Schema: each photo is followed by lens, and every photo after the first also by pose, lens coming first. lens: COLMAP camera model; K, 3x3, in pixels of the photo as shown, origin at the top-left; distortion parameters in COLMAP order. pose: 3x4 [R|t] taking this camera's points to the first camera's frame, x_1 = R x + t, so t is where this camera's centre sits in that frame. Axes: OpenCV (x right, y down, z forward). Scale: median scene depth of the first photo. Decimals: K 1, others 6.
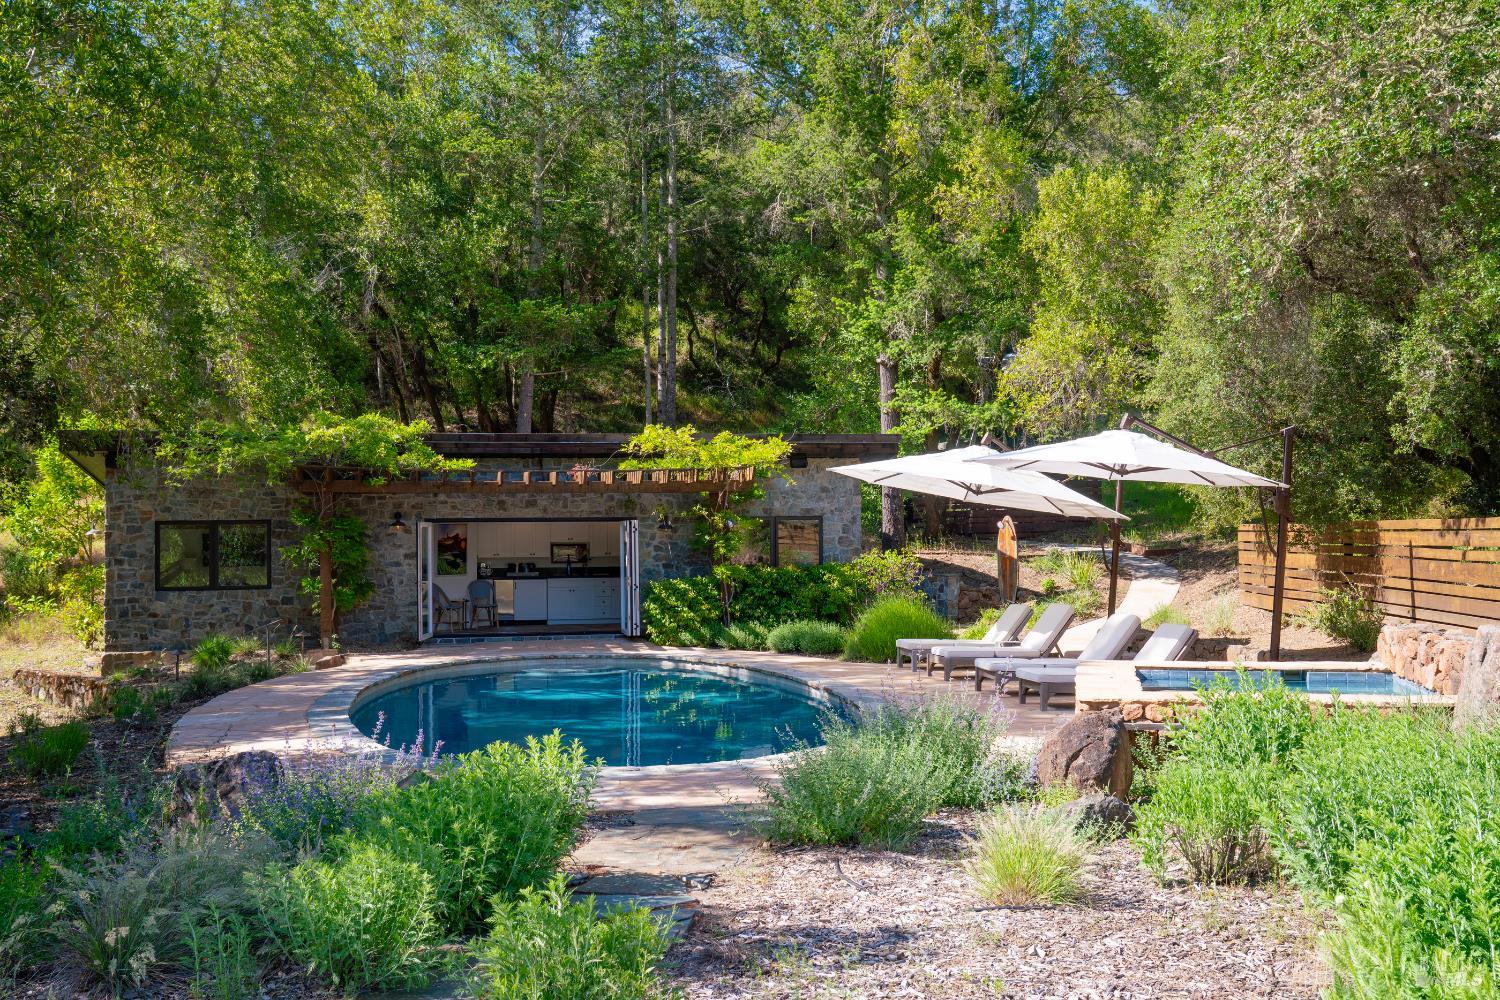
lens RADIAL K [[1502.5, 0, 745.9], [0, 1502.5, 503.1], [0, 0, 1]] dist [-0.046108, 0.000000]
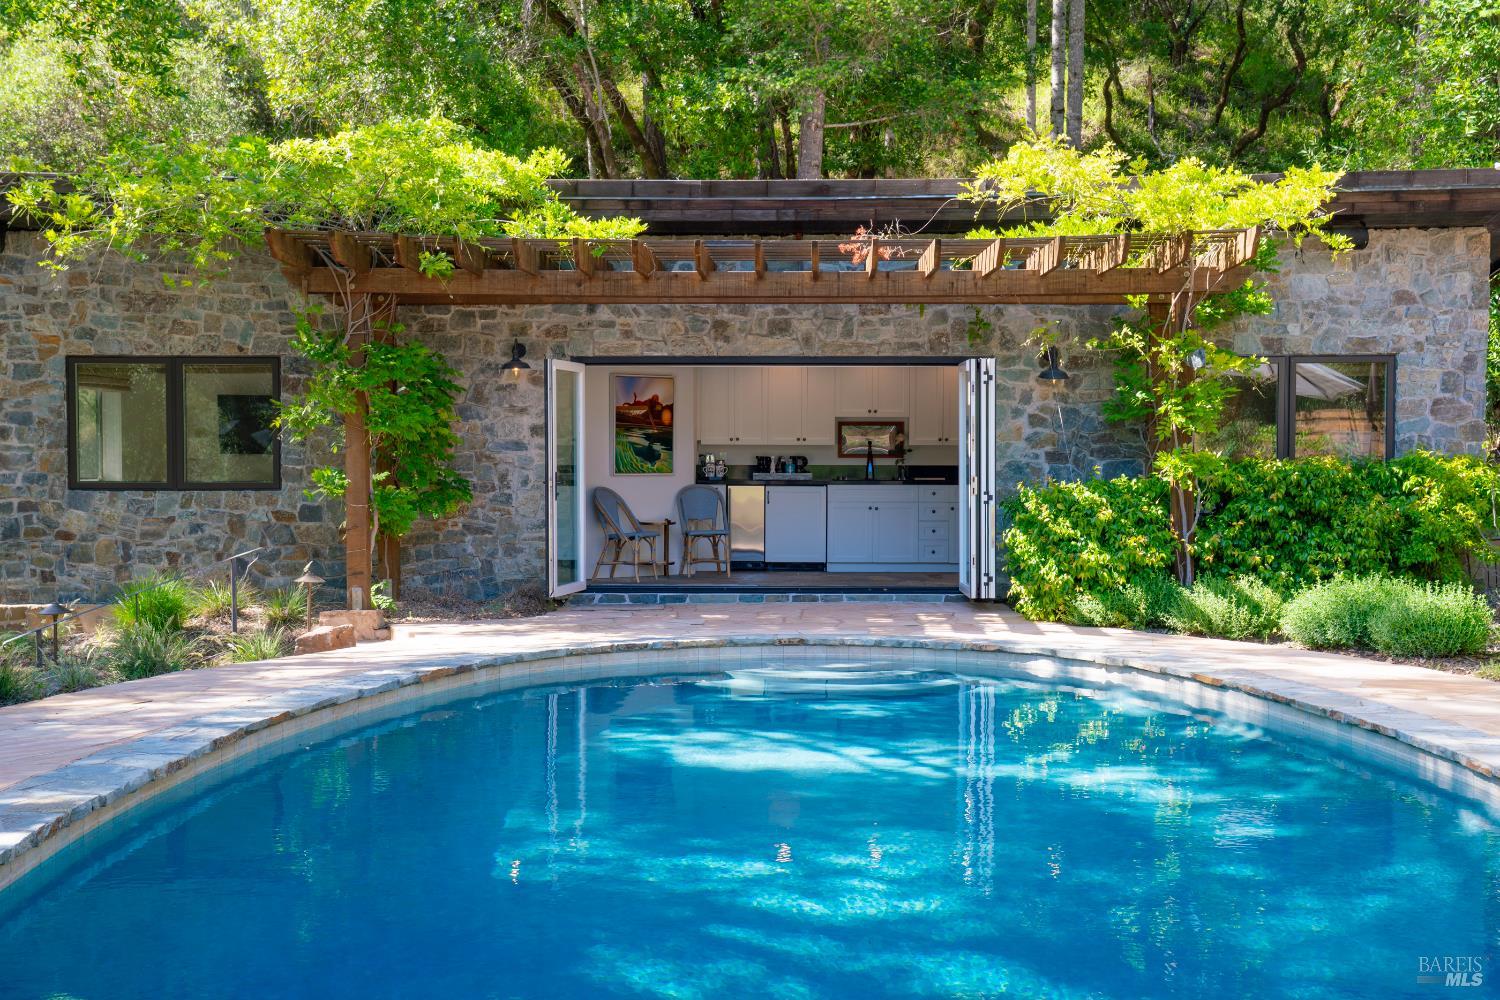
lens RADIAL K [[1876.3, 0, 753.3], [0, 1876.3, 510.3], [0, 0, 1]] dist [0.095564, 0.000000]
pose [[0.976458, 0.018929, -0.214877, -0.017243], [-0.009016, 0.998853, 0.047019, 0.032526], [0.215520, -0.043975, 0.975509, 0.400228]]
